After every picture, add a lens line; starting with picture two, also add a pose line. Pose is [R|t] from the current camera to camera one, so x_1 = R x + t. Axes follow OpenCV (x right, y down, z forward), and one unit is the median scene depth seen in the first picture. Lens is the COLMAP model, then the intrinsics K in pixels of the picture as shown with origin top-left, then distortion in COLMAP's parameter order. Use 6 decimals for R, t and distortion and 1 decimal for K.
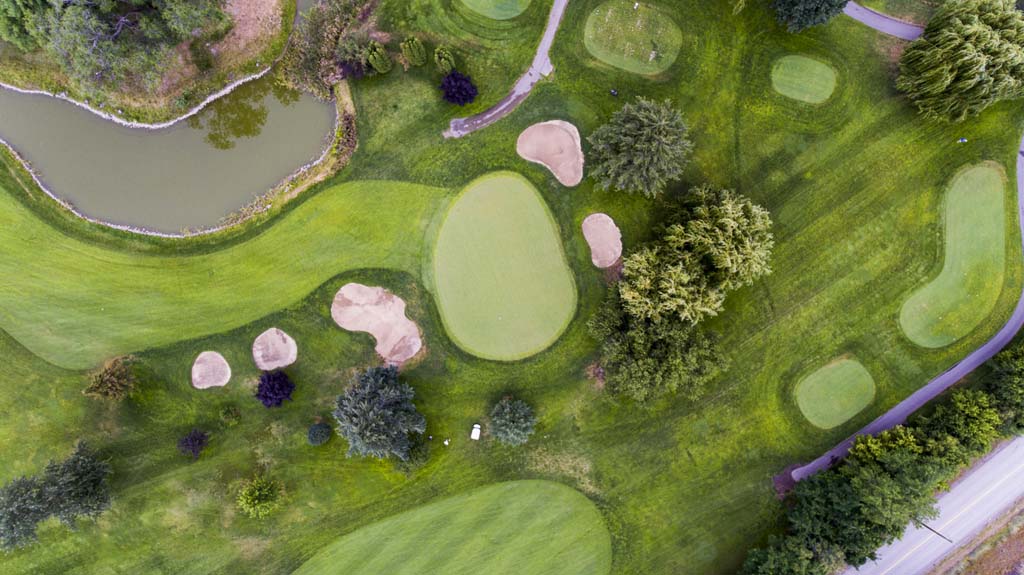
lens RADIAL K [[603.4, 0, 525.3], [0, 603.4, 290.3], [0, 0, 1]] dist [0.003601, -0.002303]
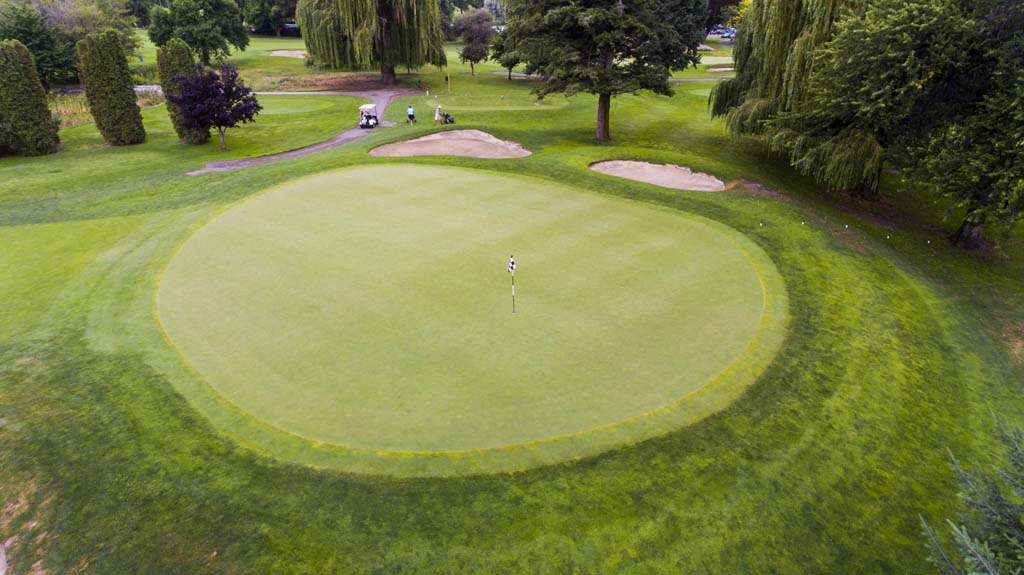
lens RADIAL K [[603.4, 0, 525.9], [0, 603.4, 280.6], [0, 0, 1]] dist [0.003601, -0.002303]
pose [[0.882034, -0.205744, 0.423893, -0.121149], [0.470588, 0.339369, -0.814479, 0.210456], [0.023718, 0.917877, 0.396155, 0.904310]]
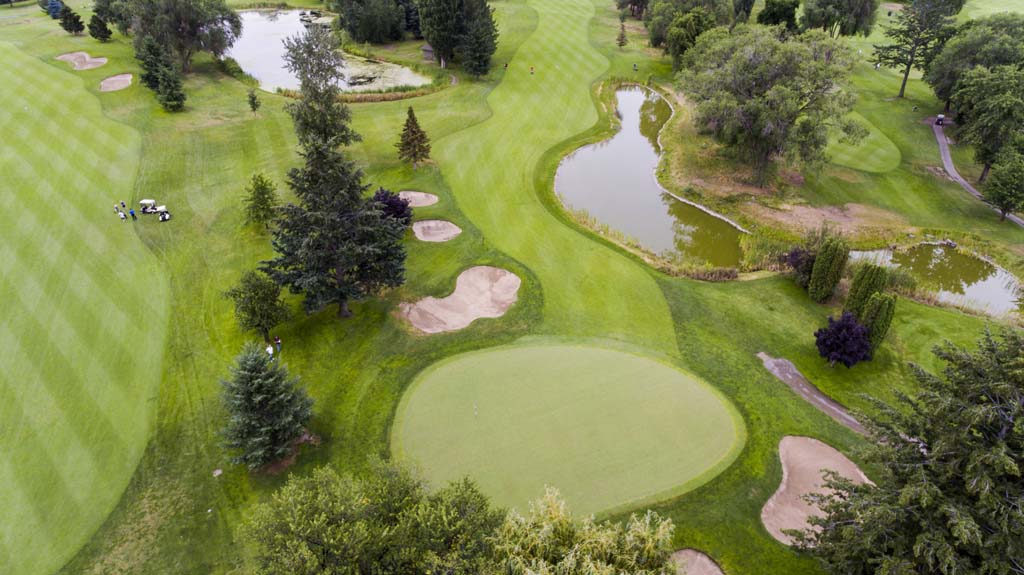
lens RADIAL K [[603.4, 0, 523.9], [0, 603.4, 288.8], [0, 0, 1]] dist [0.003601, -0.002303]
pose [[0.069431, 0.532187, -0.843775, 0.350387], [-0.995682, -0.015280, -0.091567, 0.052353], [-0.061624, 0.846489, 0.528828, 0.614697]]
